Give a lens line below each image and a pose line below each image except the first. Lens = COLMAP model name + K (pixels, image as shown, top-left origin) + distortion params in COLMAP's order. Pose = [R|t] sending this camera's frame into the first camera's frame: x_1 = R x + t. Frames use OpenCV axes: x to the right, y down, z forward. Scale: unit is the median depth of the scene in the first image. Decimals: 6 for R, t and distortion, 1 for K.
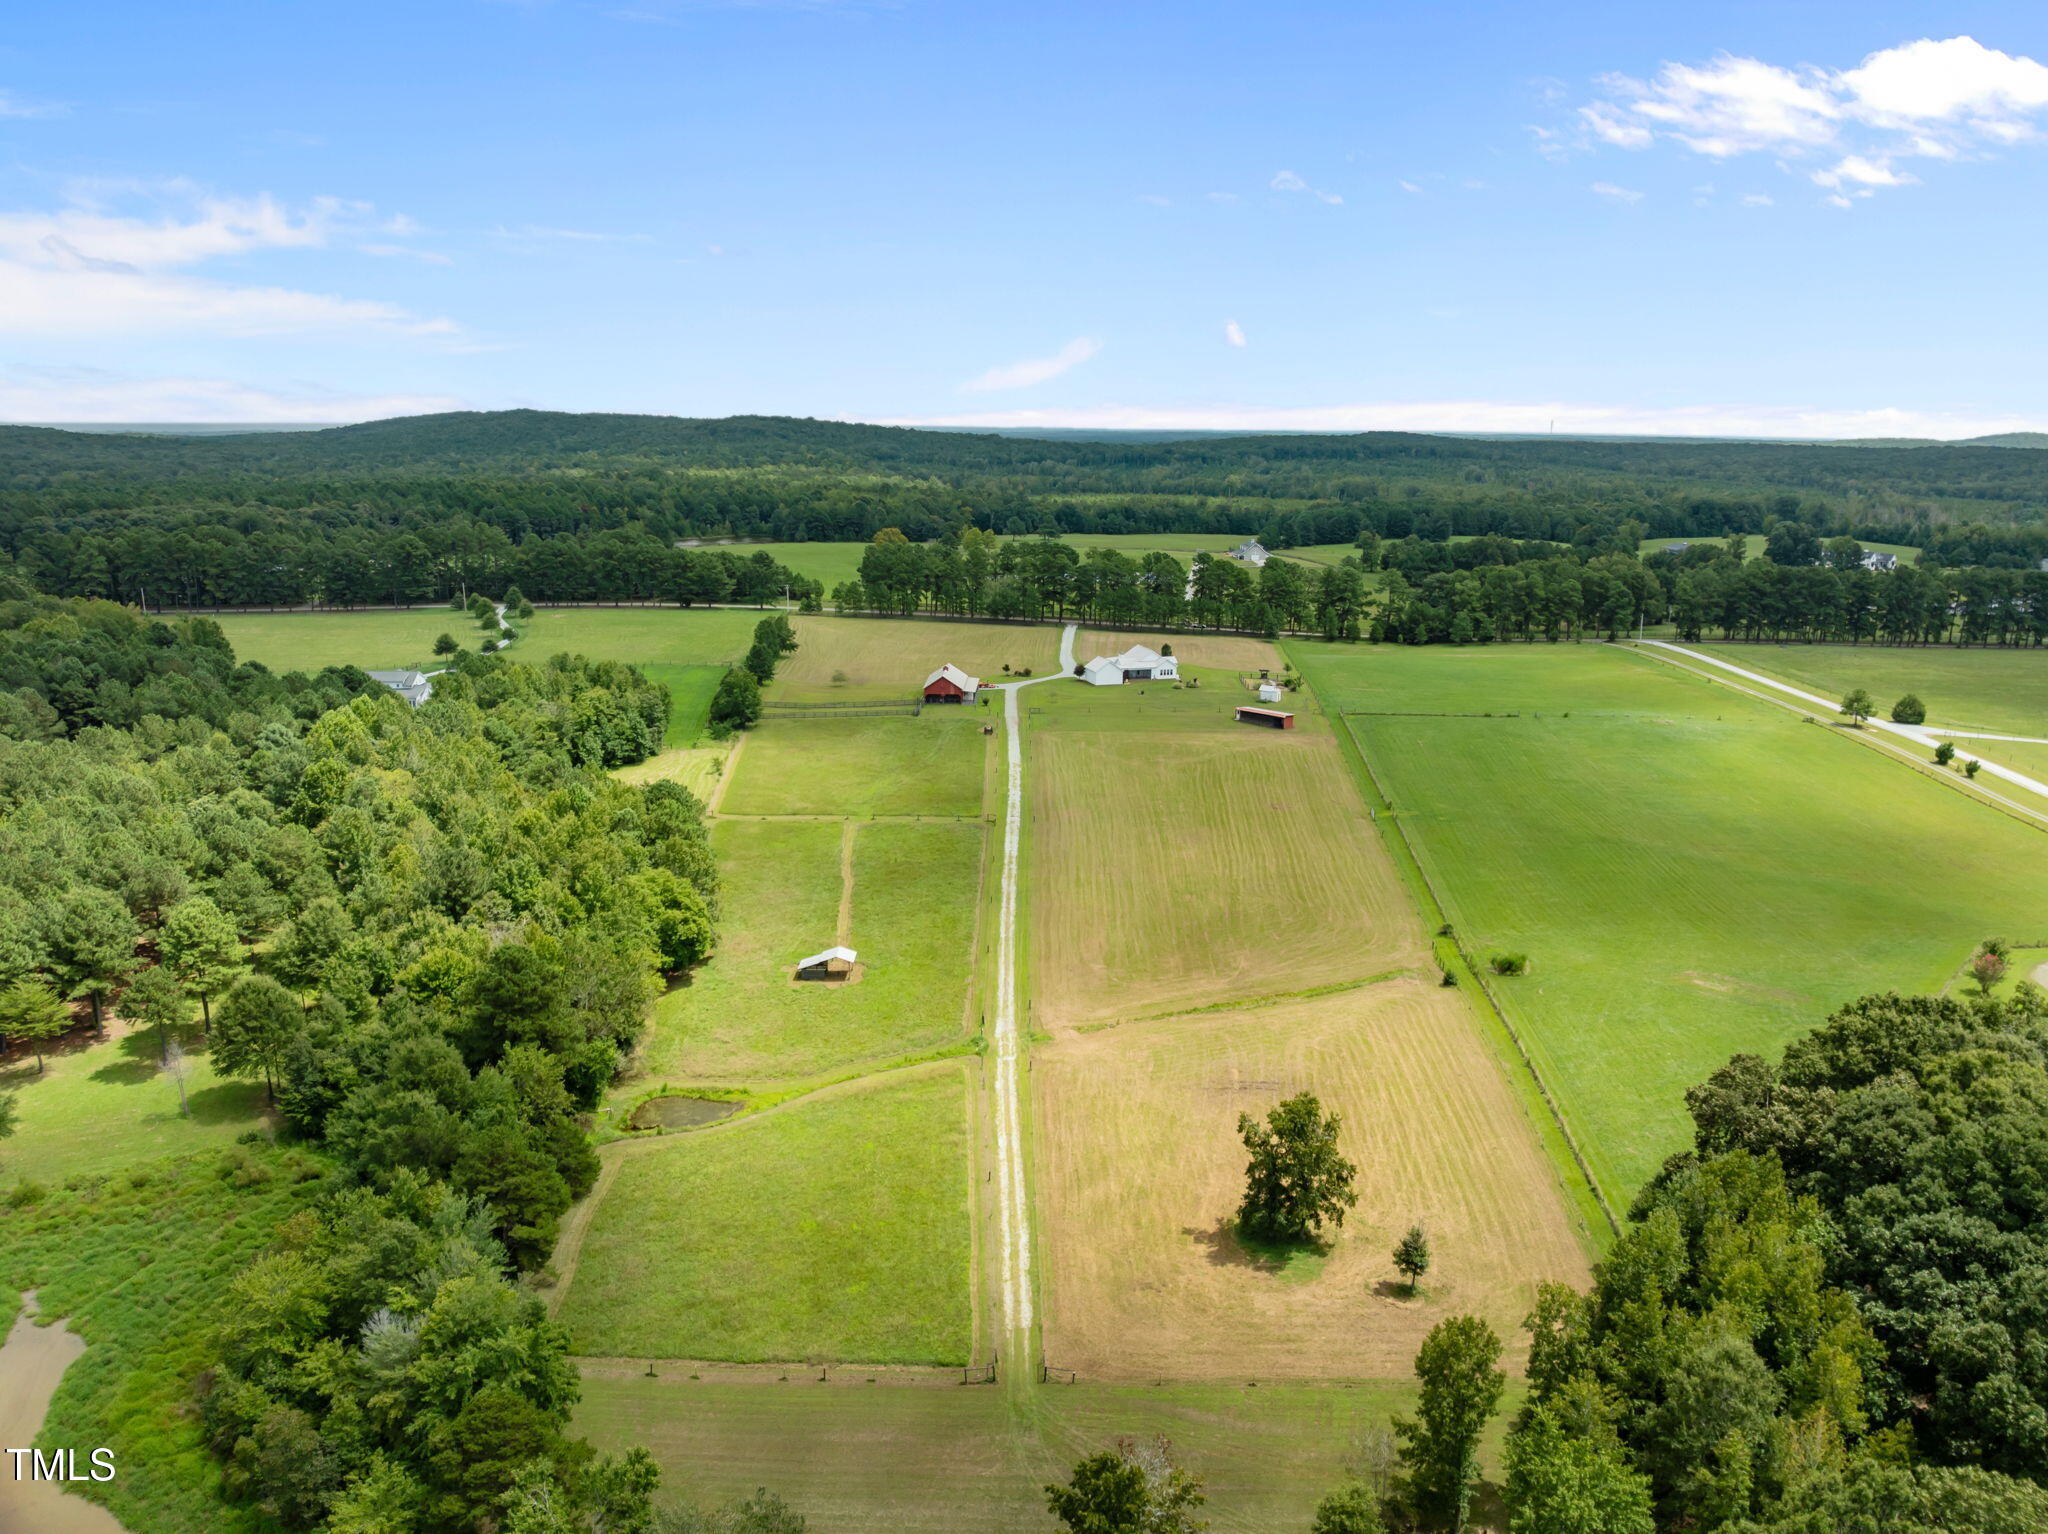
lens RADIAL K [[1436.6, 0, 1028.8], [0, 1436.6, 765.7], [0, 0, 1]] dist [-0.029490, -0.004944]
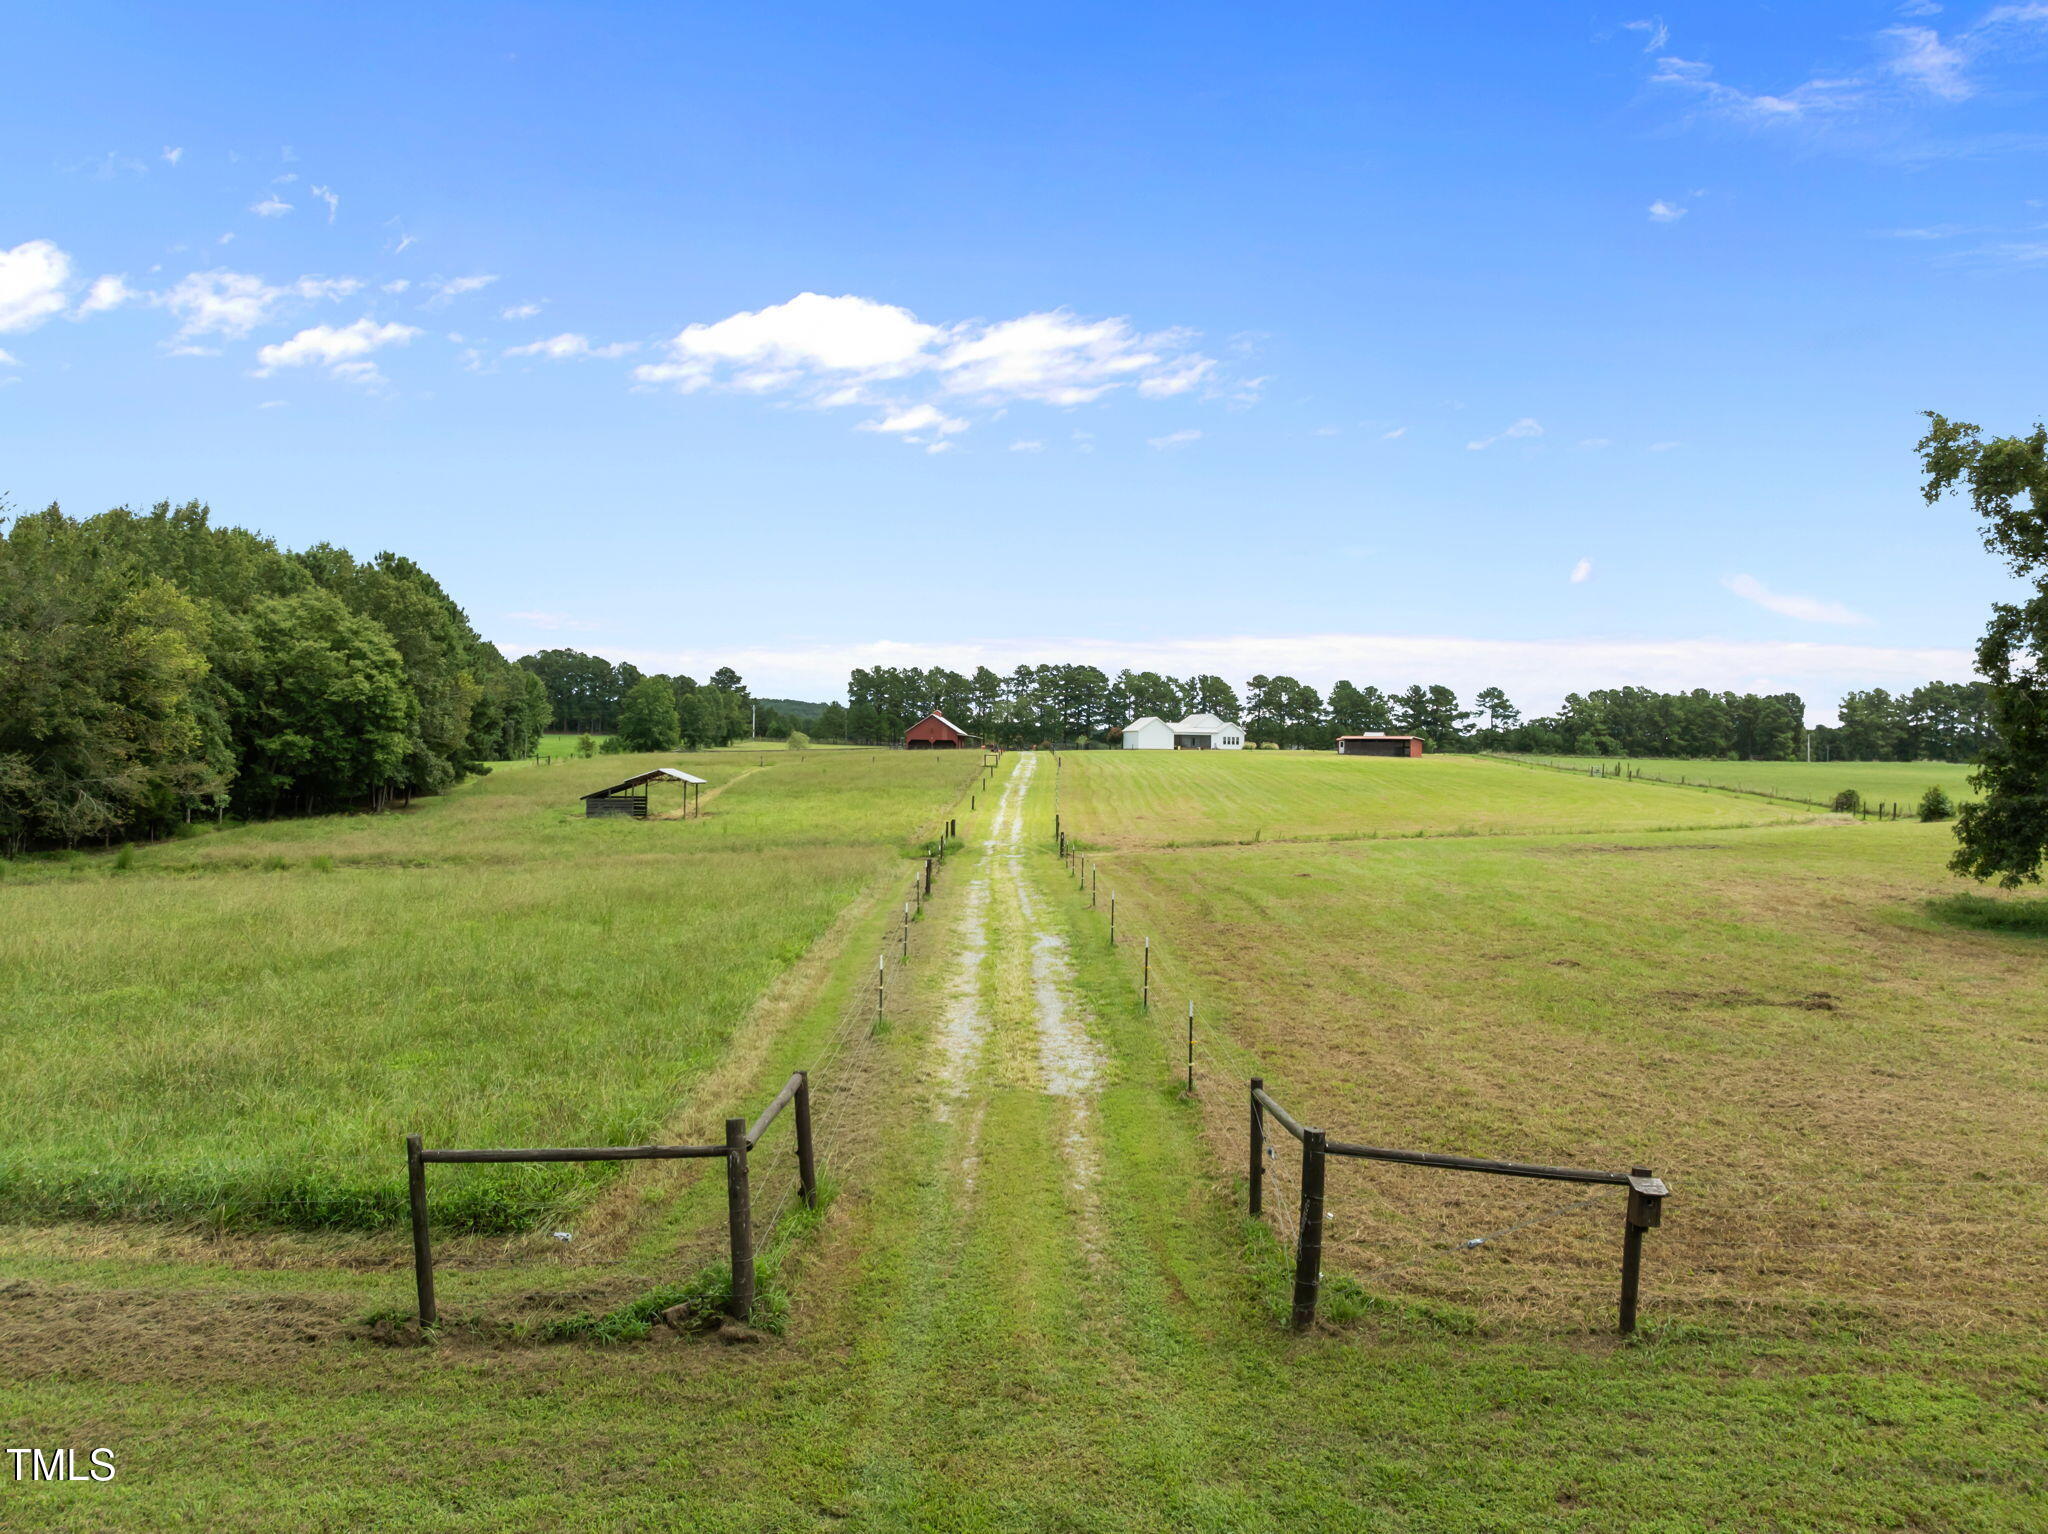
lens RADIAL K [[1436.6, 0, 1028.8], [0, 1436.6, 765.7], [0, 0, 1]] dist [-0.029490, -0.004944]
pose [[0.999901, 0.007571, -0.011840, -0.002855], [-0.010110, 0.972709, -0.231809, 0.255223], [0.009762, 0.231905, 0.972689, 0.552175]]
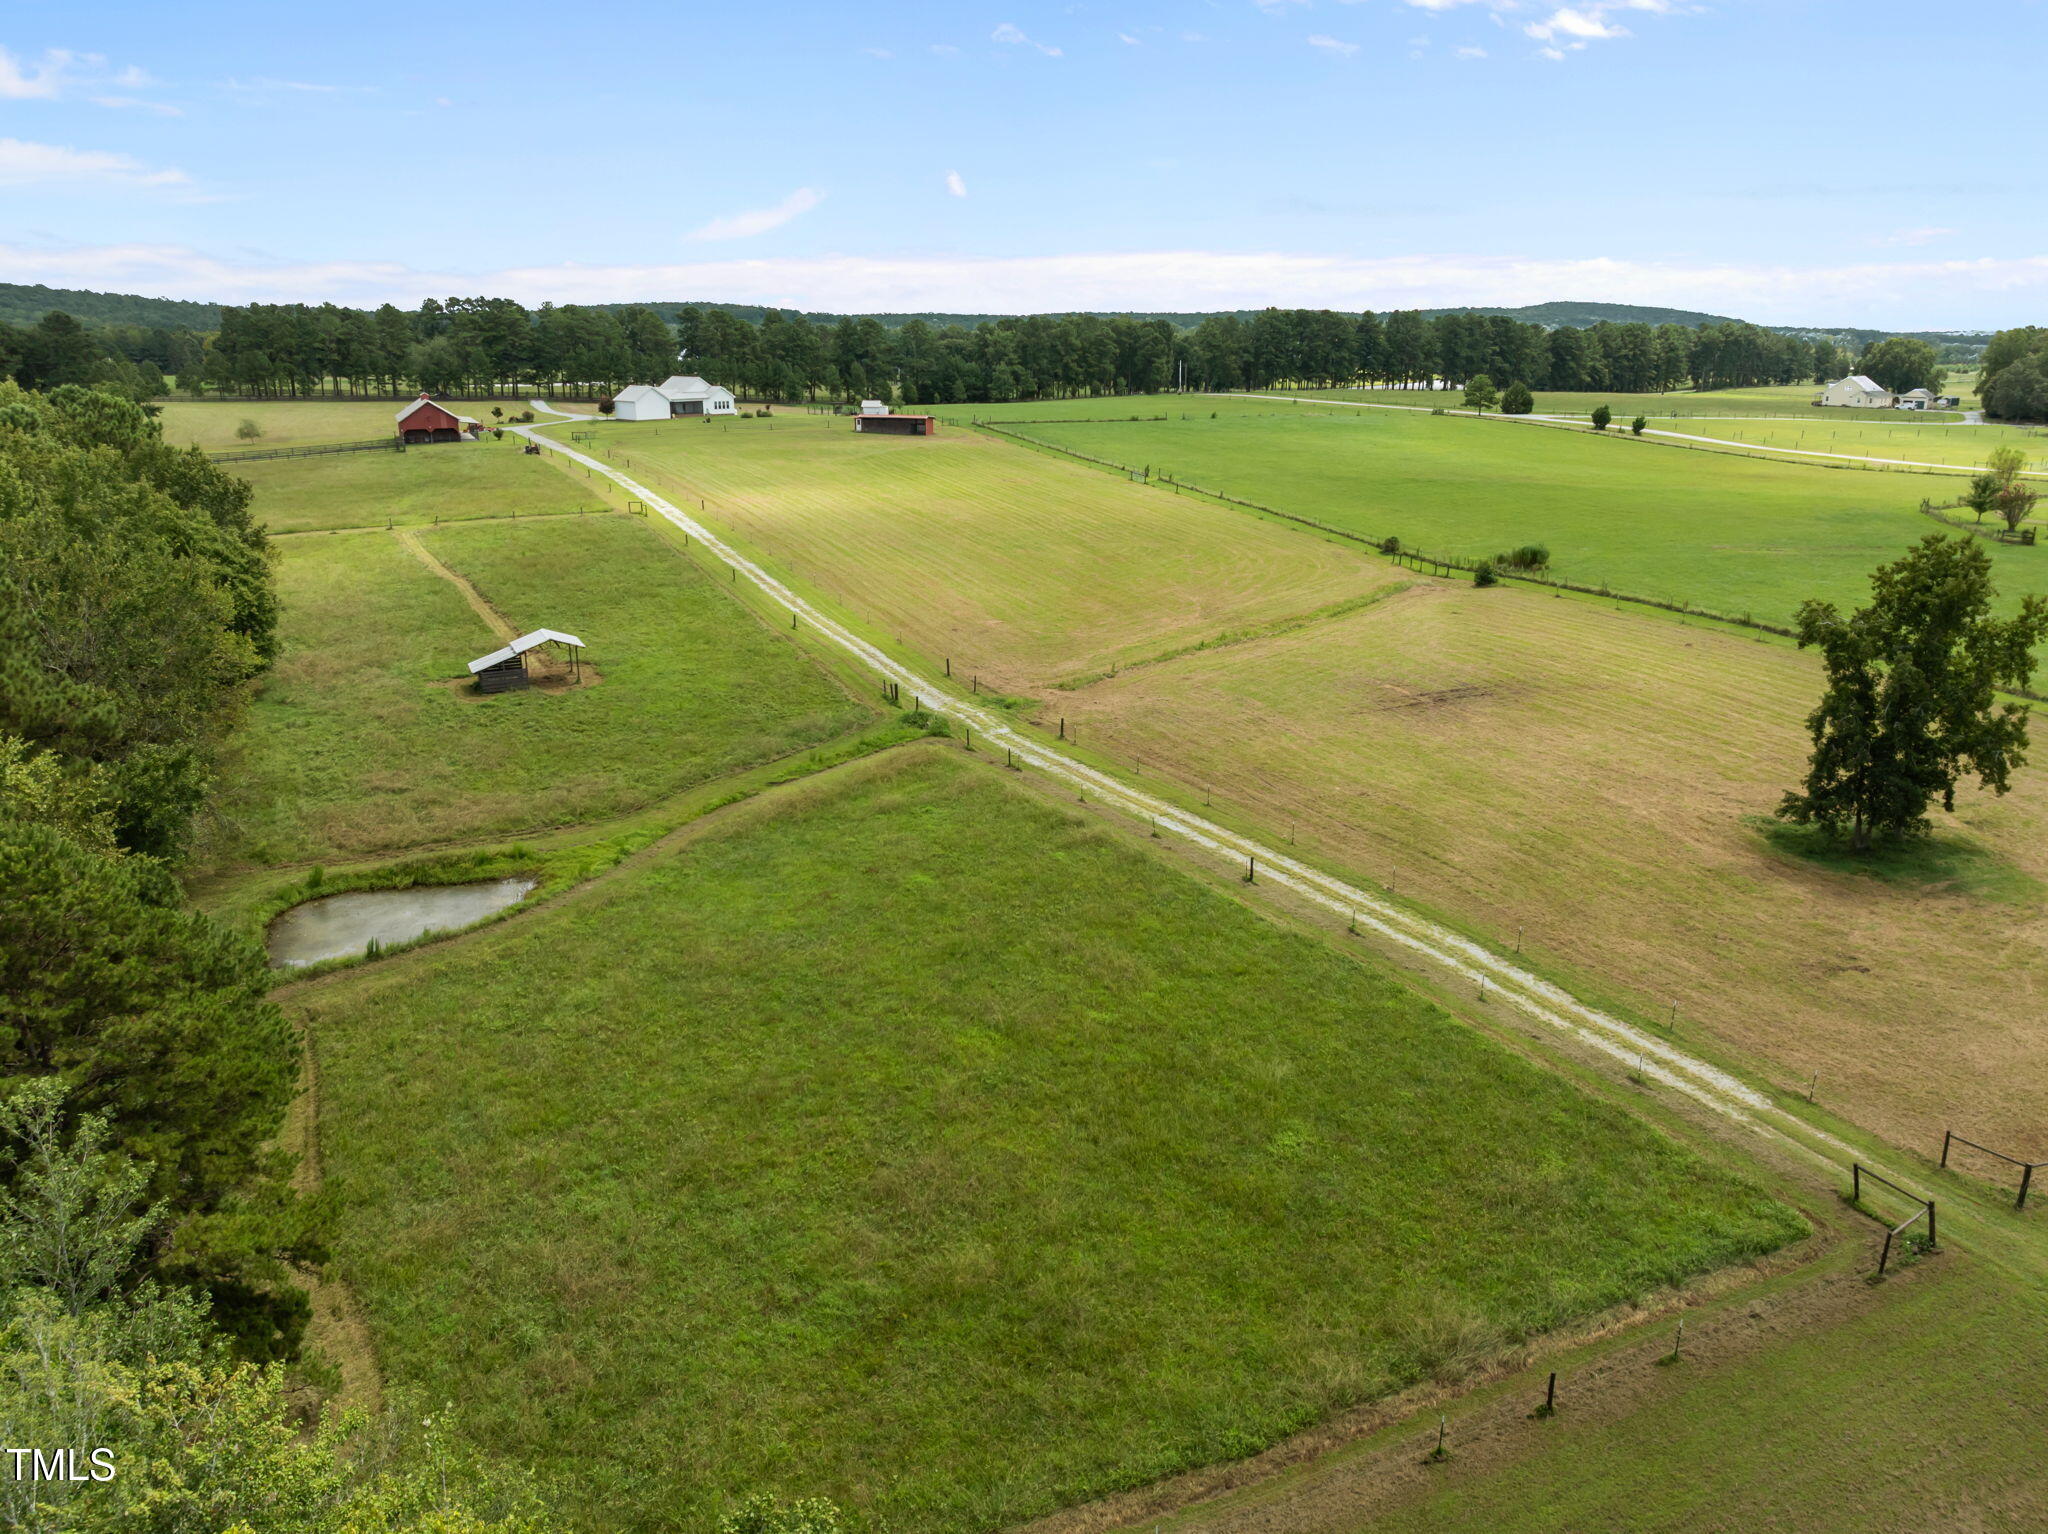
lens RADIAL K [[1436.6, 0, 1028.8], [0, 1436.6, 765.7], [0, 0, 1]] dist [-0.029490, -0.004944]
pose [[0.898256, -0.136778, 0.417645, -0.211019], [0.110729, 0.990113, 0.086107, 0.160434], [-0.425293, -0.031101, 0.904521, 0.481484]]
